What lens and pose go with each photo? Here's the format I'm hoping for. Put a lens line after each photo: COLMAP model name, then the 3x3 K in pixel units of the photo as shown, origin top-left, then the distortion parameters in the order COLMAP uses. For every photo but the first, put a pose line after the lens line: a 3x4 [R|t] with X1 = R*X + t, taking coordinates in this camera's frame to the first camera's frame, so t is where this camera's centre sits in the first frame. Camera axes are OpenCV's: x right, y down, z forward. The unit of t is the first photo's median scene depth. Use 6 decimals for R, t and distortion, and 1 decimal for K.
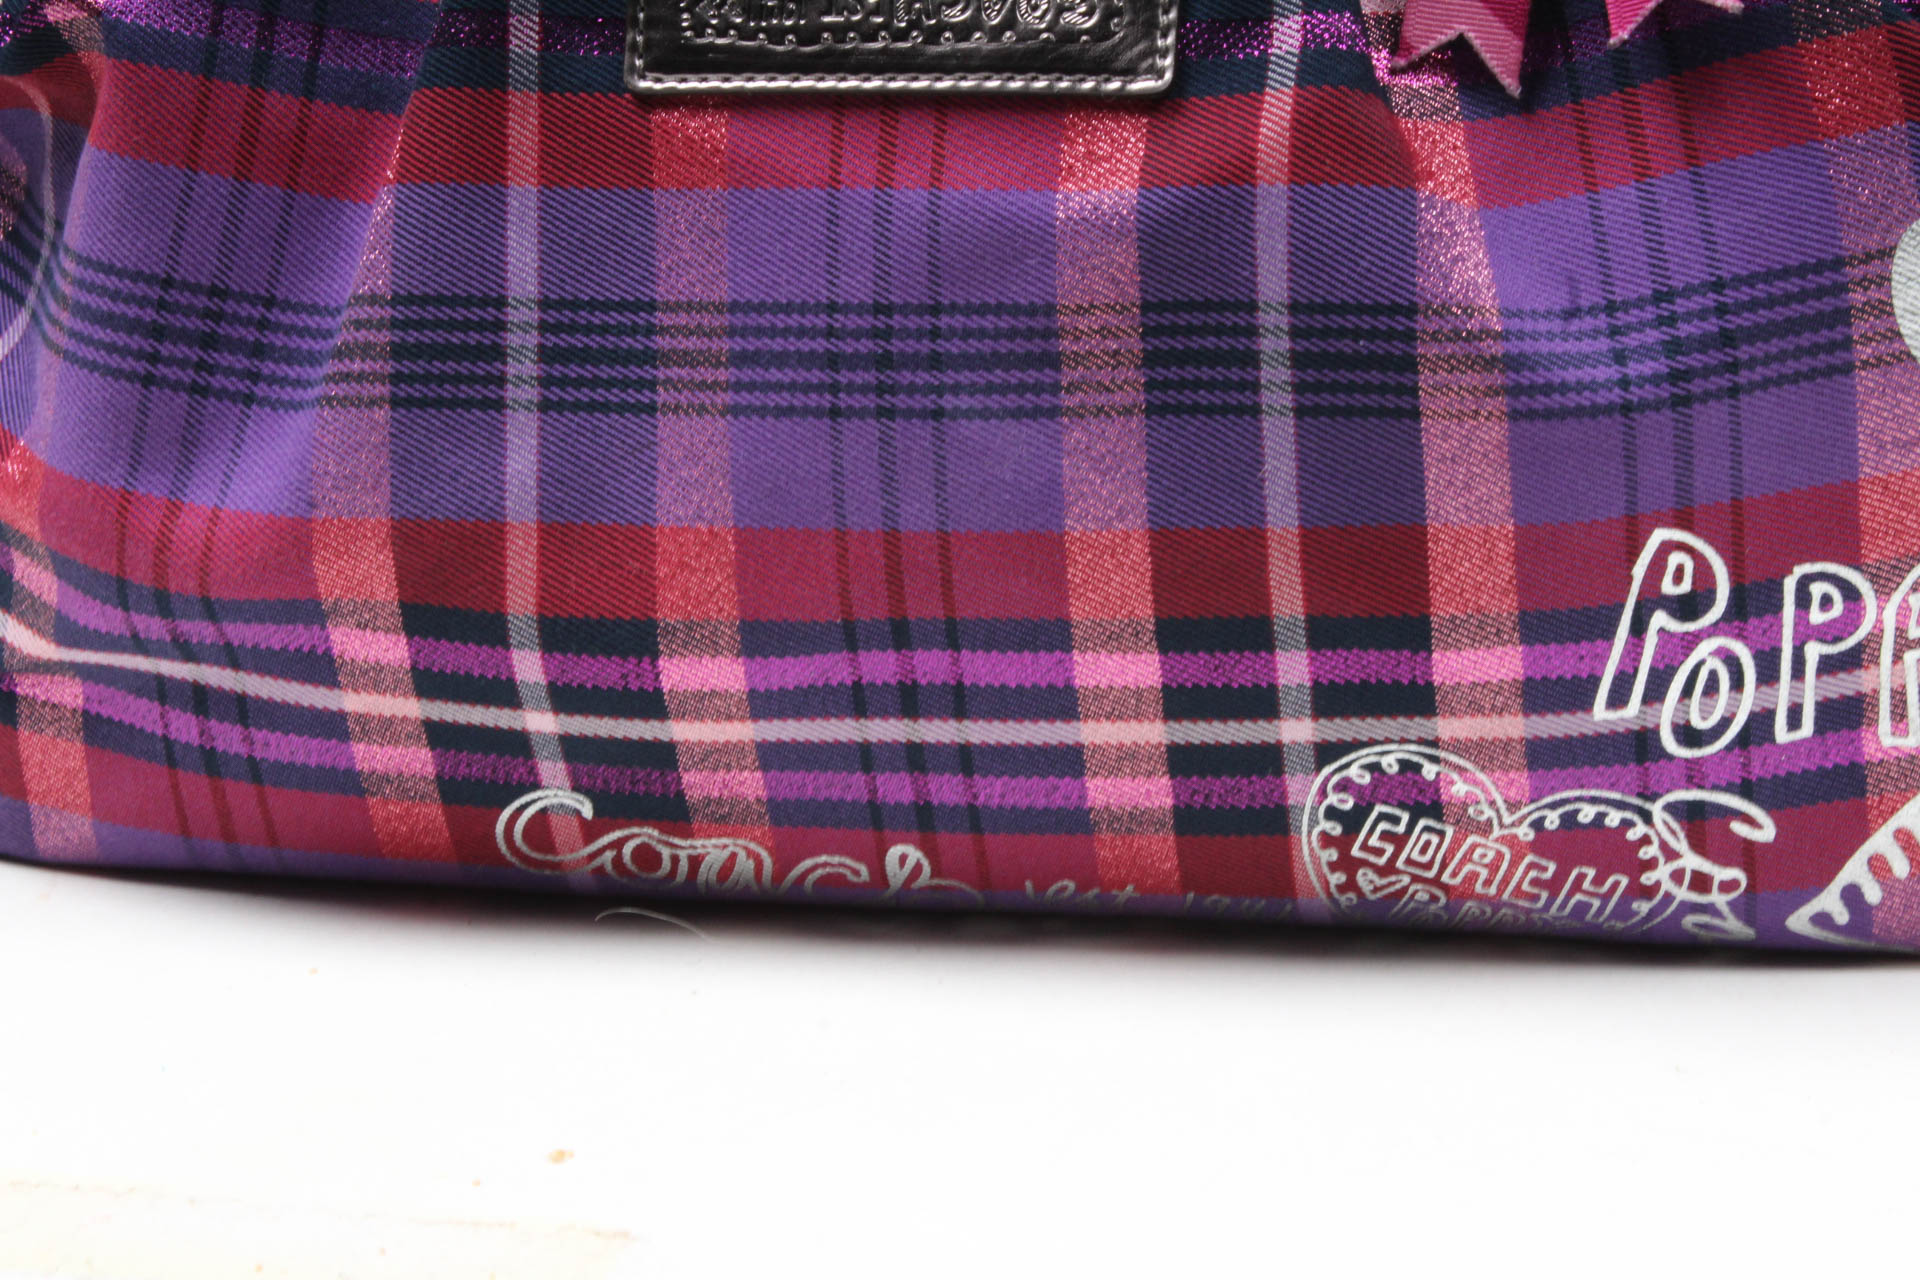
lens RADIAL K [[4372.9, 0, 942.6], [0, 4372.9, 570.0], [0, 0, 1]] dist [0.061681, 0.000000]
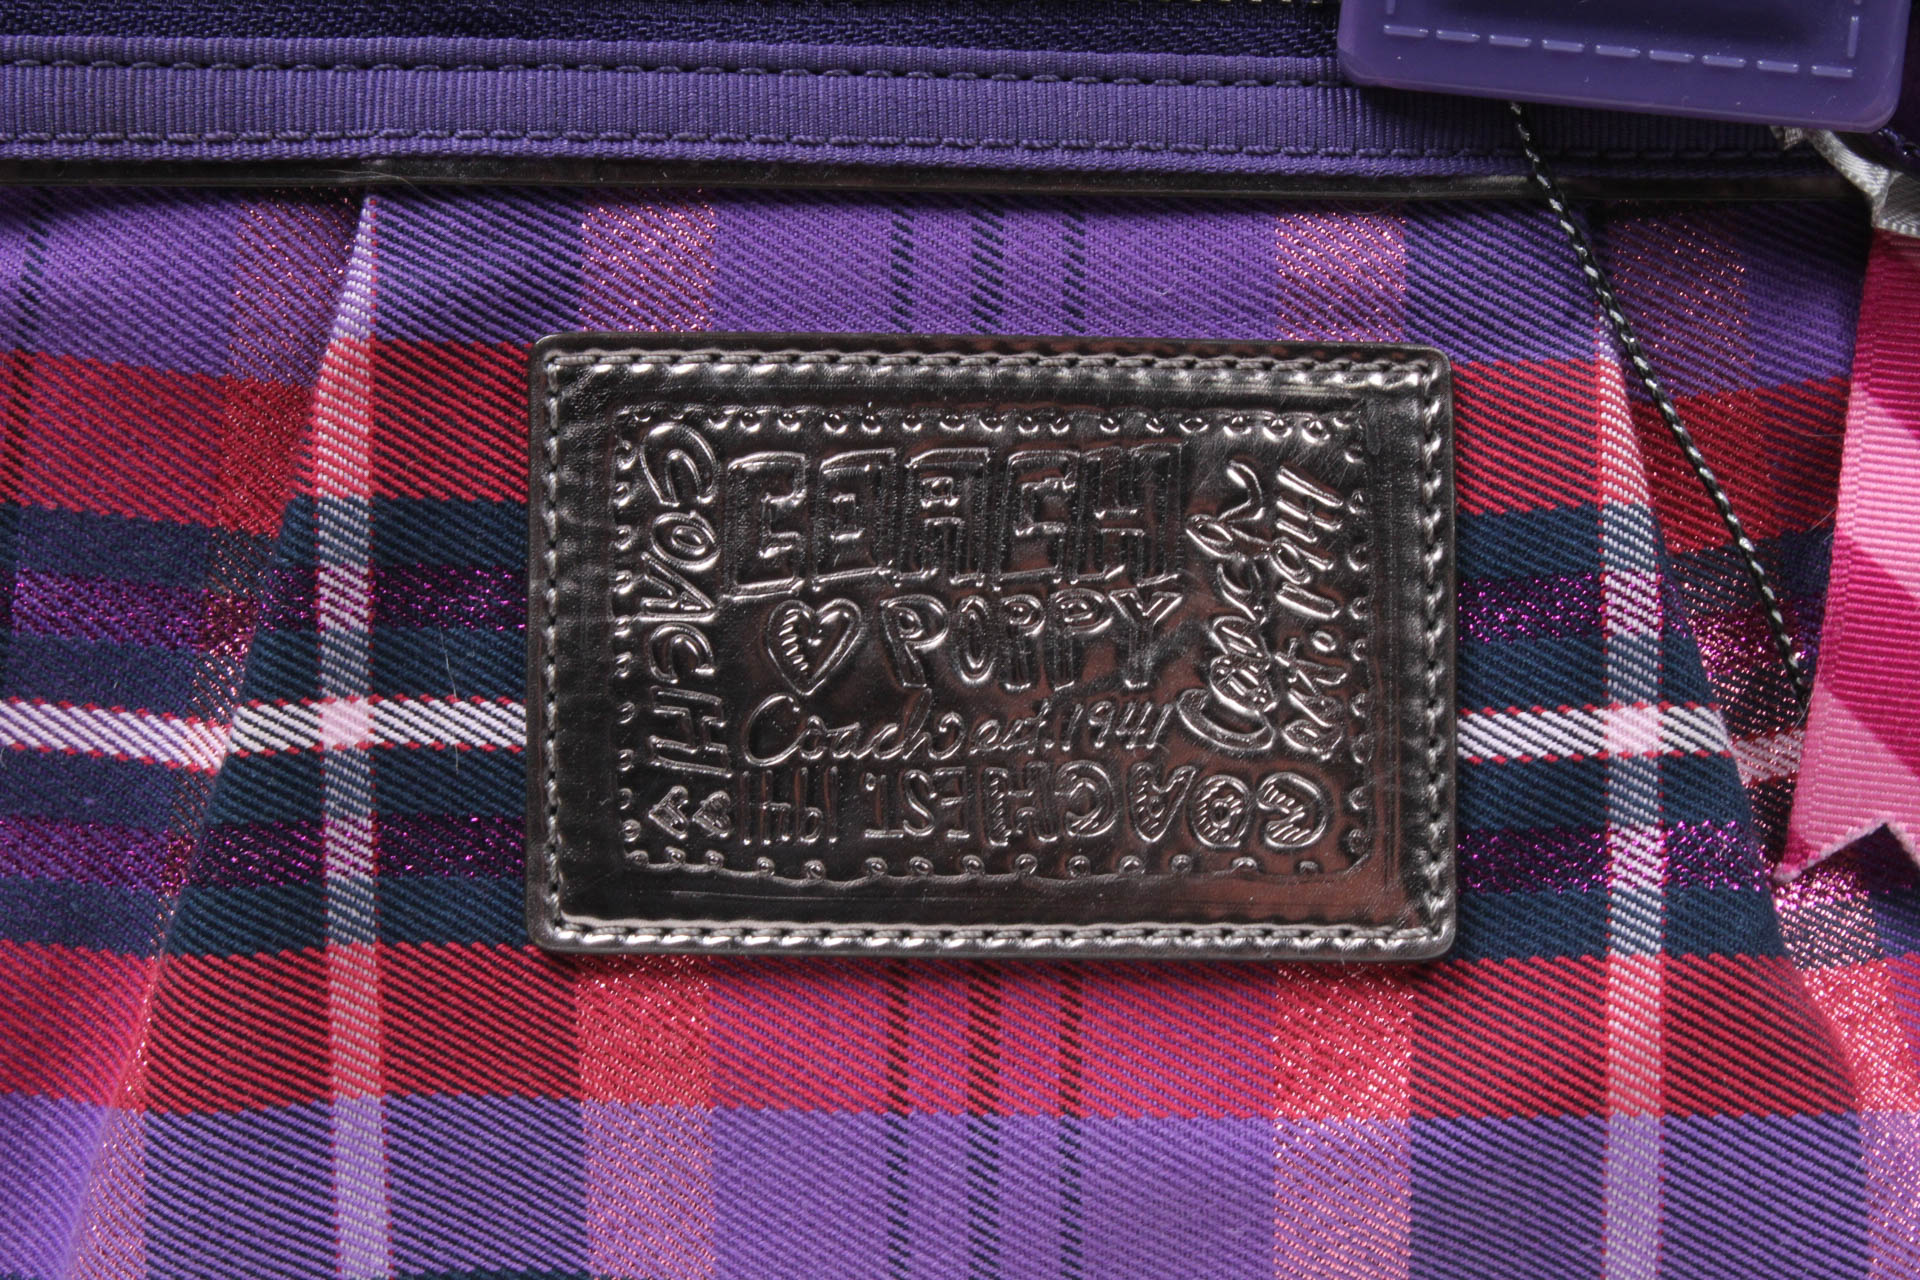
lens RADIAL K [[4372.9, 0, 942.2], [0, 4372.9, 630.9], [0, 0, 1]] dist [0.061681, 0.000000]
pose [[0.980517, -0.051841, 0.189468, -0.129872], [0.030534, 0.993047, 0.113693, -0.221297], [-0.194044, -0.105693, 0.975282, 0.405379]]
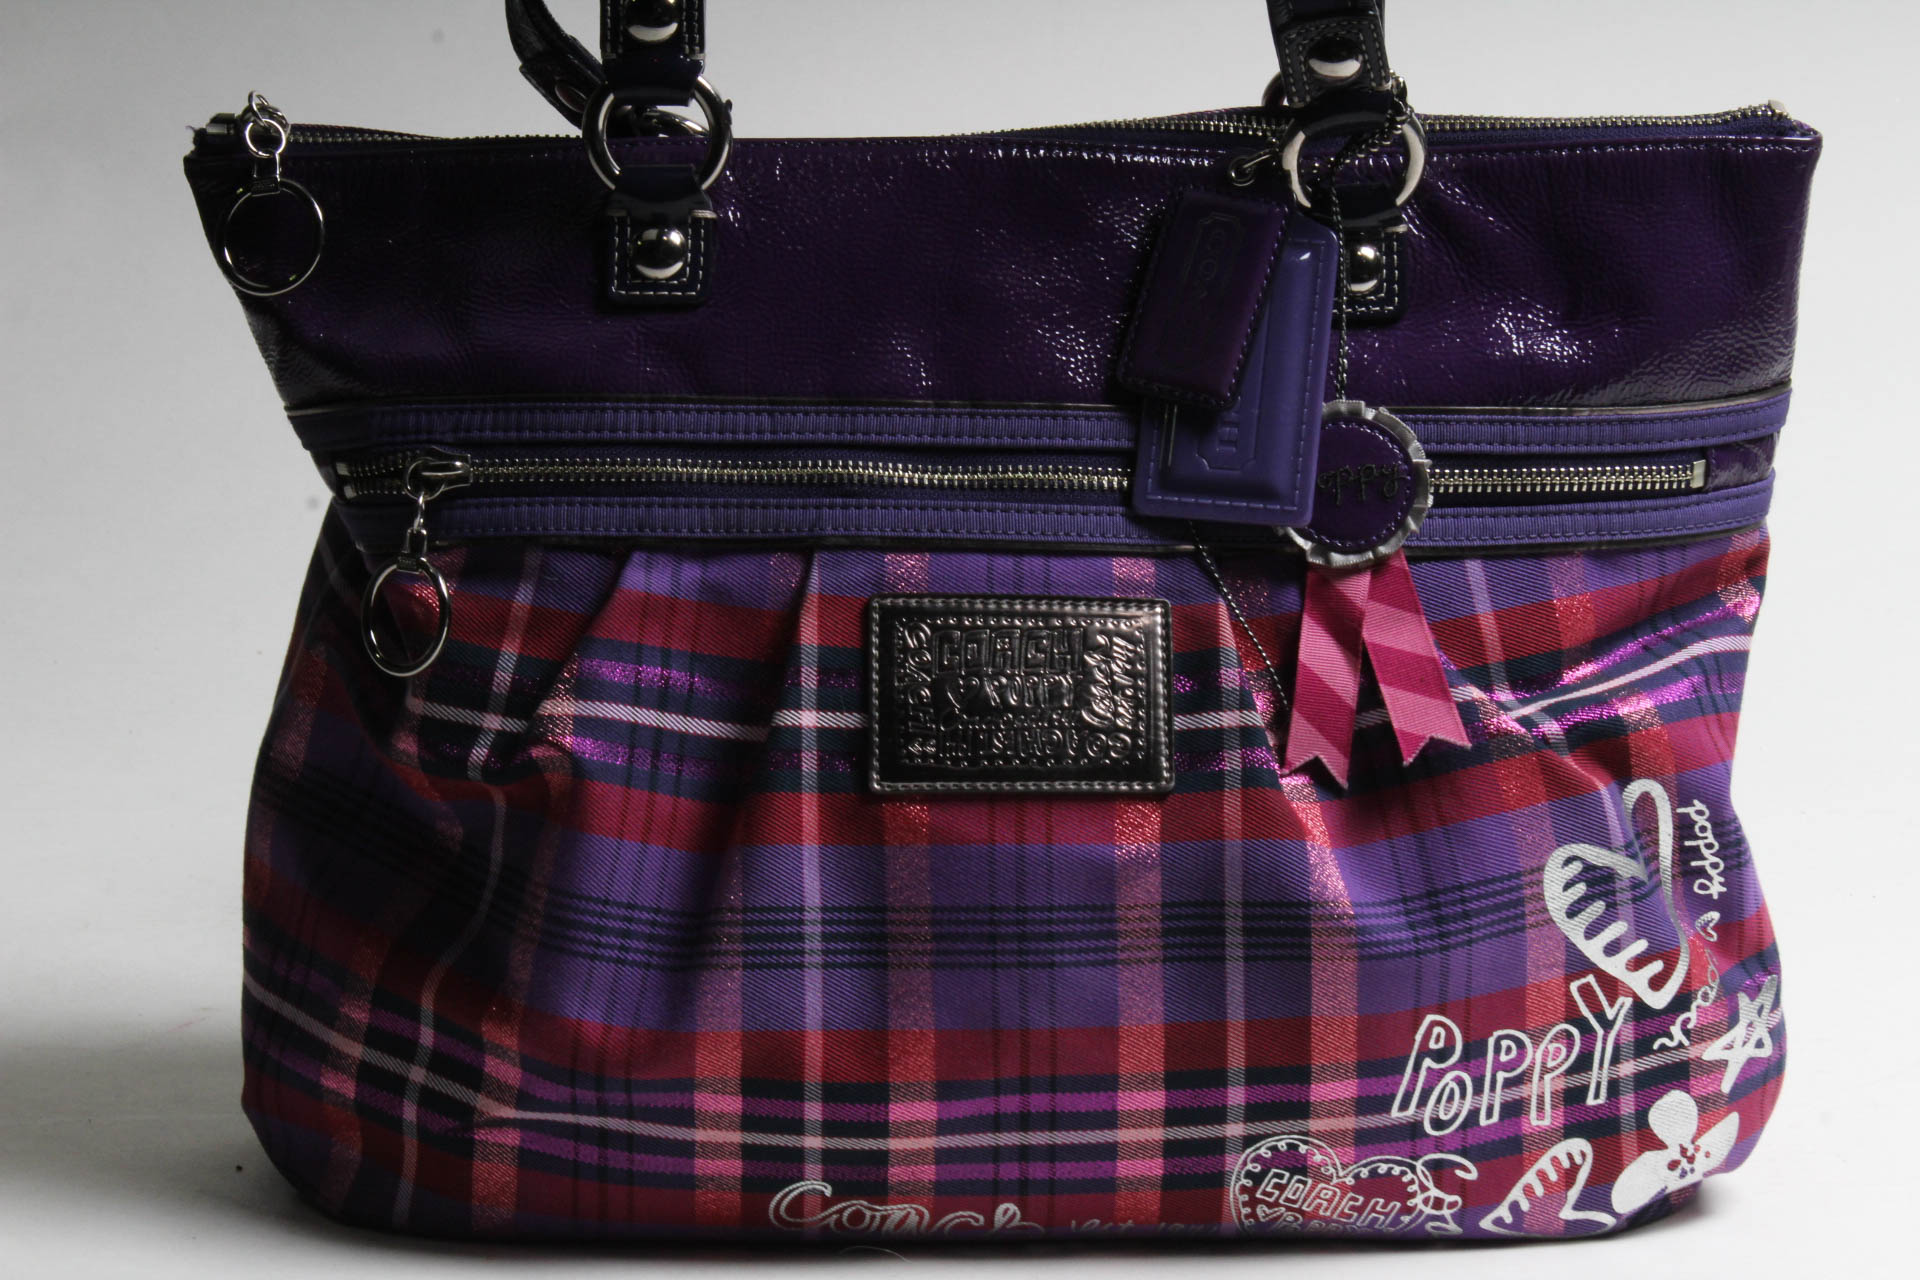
lens RADIAL K [[4372.9, 0, 949.2], [0, 4372.9, 589.0], [0, 0, 1]] dist [0.061681, 0.000000]
pose [[0.972633, -0.011629, 0.232056, -0.466361], [0.032937, 0.995561, -0.088163, -0.031829], [-0.230000, 0.093393, 0.968699, -0.791854]]
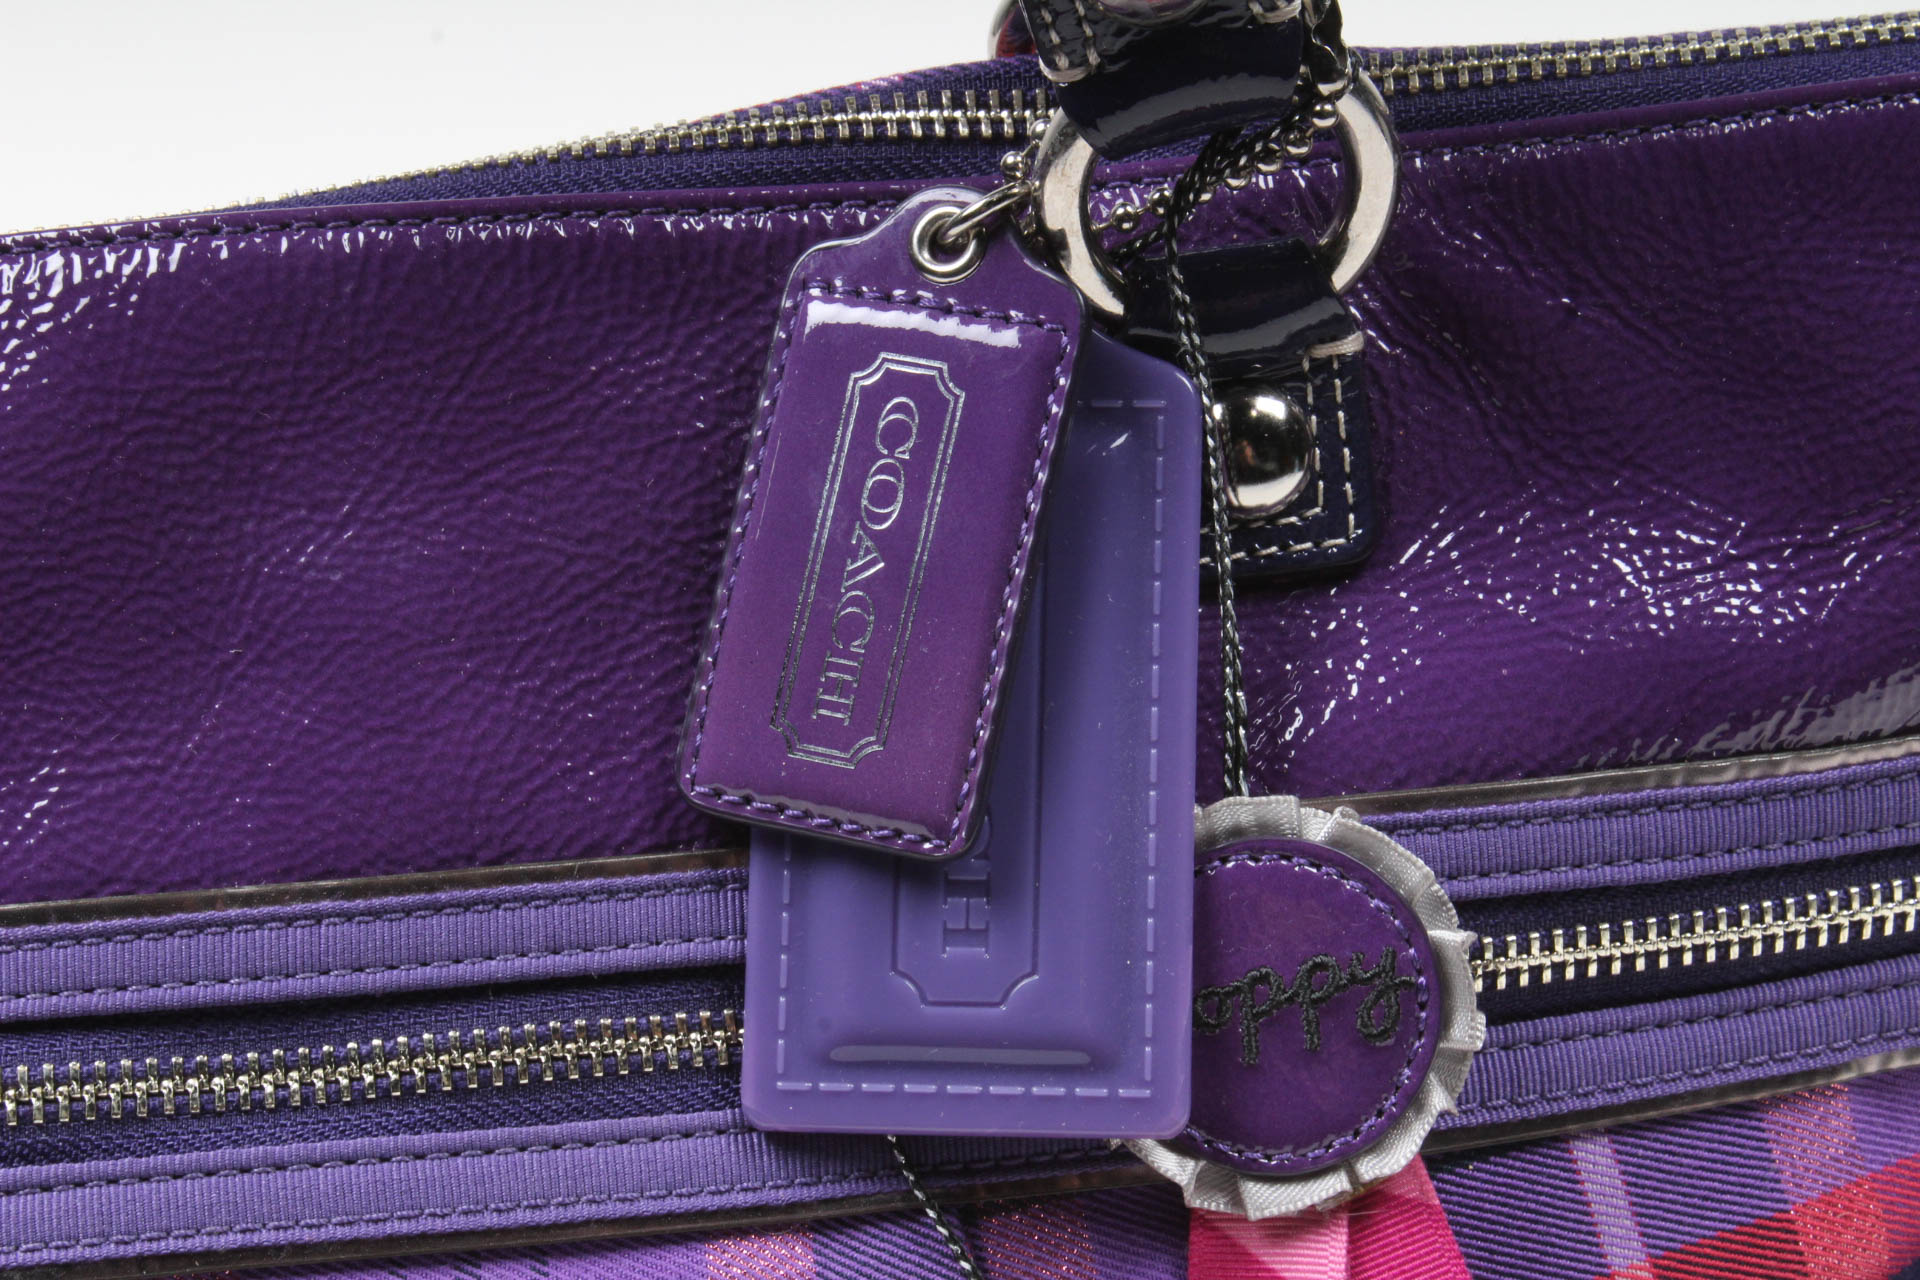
lens RADIAL K [[4372.9, 0, 942.7], [0, 4372.9, 629.6], [0, 0, 1]] dist [0.061681, 0.000000]
pose [[0.960866, -0.114952, 0.252035, -0.102355], [0.121886, 0.992471, -0.012017, -0.298316], [-0.248756, 0.042267, 0.967643, 0.261278]]
